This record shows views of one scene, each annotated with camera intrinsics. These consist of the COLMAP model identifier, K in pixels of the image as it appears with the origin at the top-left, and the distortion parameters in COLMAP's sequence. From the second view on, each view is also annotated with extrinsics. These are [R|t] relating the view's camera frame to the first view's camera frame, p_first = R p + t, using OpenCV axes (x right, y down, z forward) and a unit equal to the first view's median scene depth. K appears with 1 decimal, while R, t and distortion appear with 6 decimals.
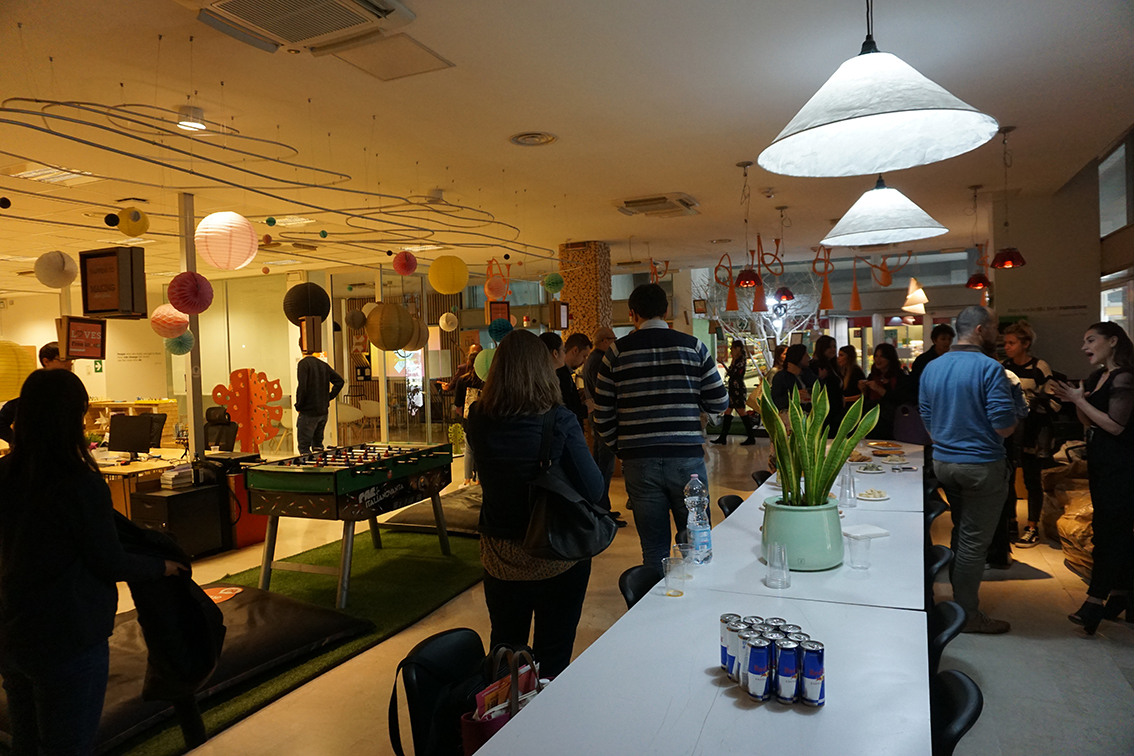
lens RADIAL K [[739.2, 0, 567.0], [0, 739.2, 378.0], [0, 0, 1]] dist [-0.038656, -0.001585]
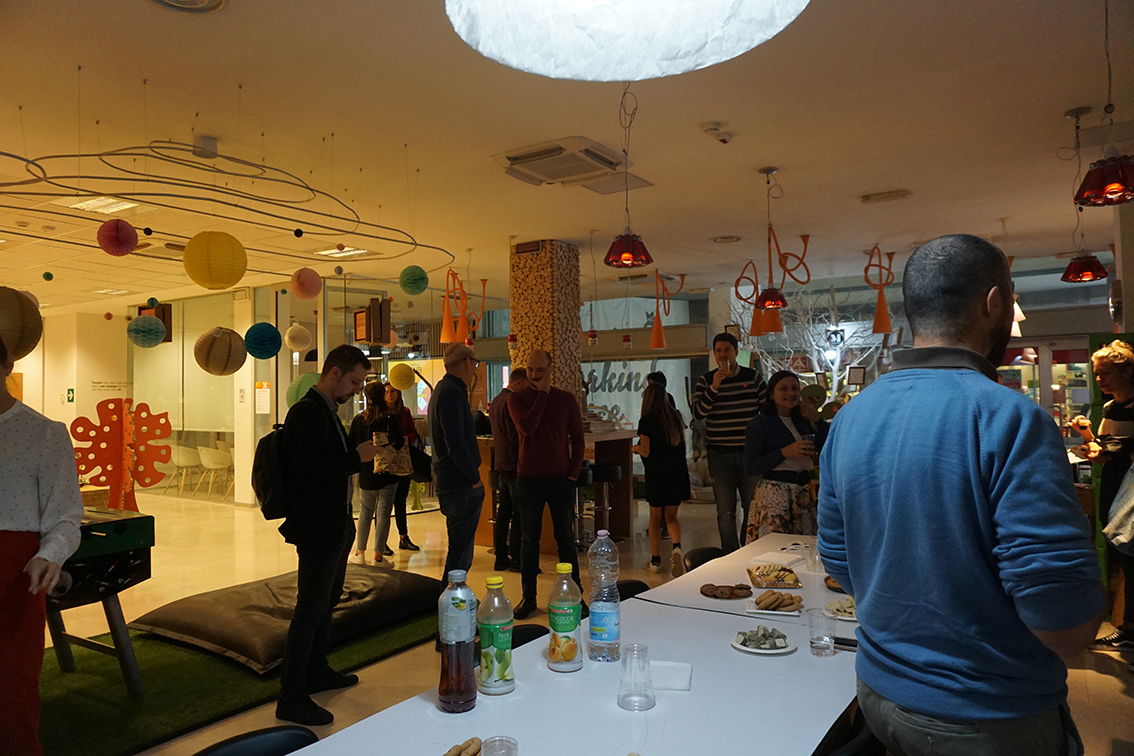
lens RADIAL K [[739.2, 0, 567.0], [0, 739.2, 378.0], [0, 0, 1]] dist [-0.038656, -0.001585]
pose [[0.987894, 0.015140, -0.154390, 0.177421], [-0.023476, 0.998355, -0.052314, -0.004317], [0.153344, 0.055305, 0.986624, 0.268655]]
